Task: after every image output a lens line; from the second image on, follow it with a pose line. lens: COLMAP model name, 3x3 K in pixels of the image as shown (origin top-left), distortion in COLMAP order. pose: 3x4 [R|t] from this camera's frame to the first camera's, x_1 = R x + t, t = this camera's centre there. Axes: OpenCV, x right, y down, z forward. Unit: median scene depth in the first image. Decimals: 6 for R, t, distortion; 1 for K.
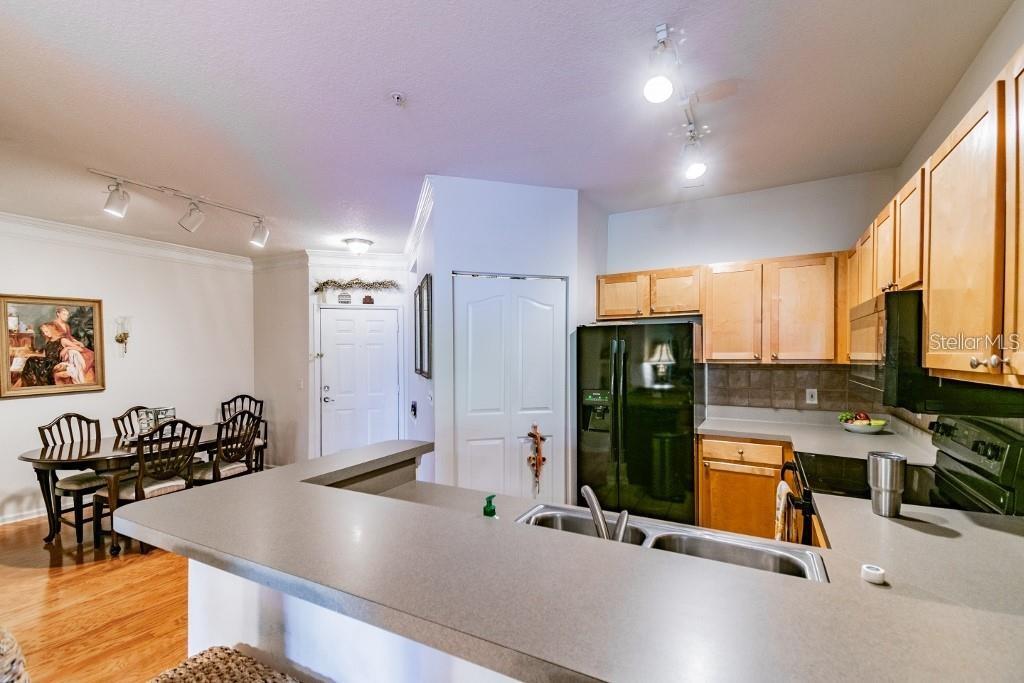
lens RADIAL K [[465.4, 0, 507.7], [0, 465.4, 335.7], [0, 0, 1]] dist [0.039052, -0.017196]
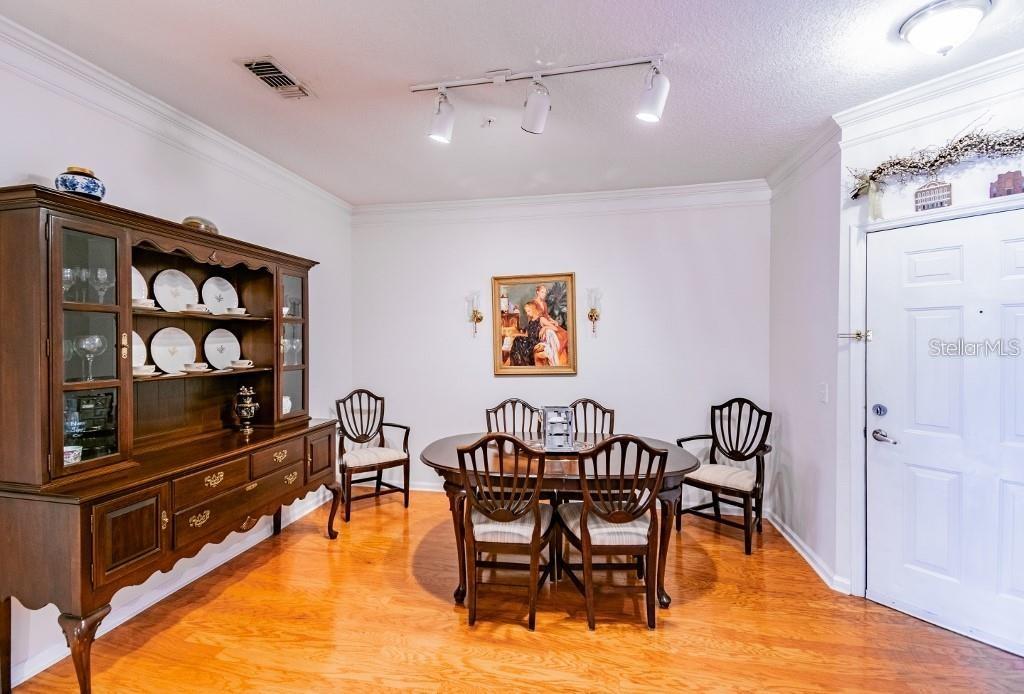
lens RADIAL K [[440.4, 0, 512.0], [0, 440.4, 347.0], [0, 0, 1]] dist [-0.000273, -0.000559]
pose [[0.269413, 0.025397, -0.962690, -0.095737], [0.037420, 0.998621, 0.036818, 0.029185], [0.962297, -0.045943, 0.268092, 0.677511]]
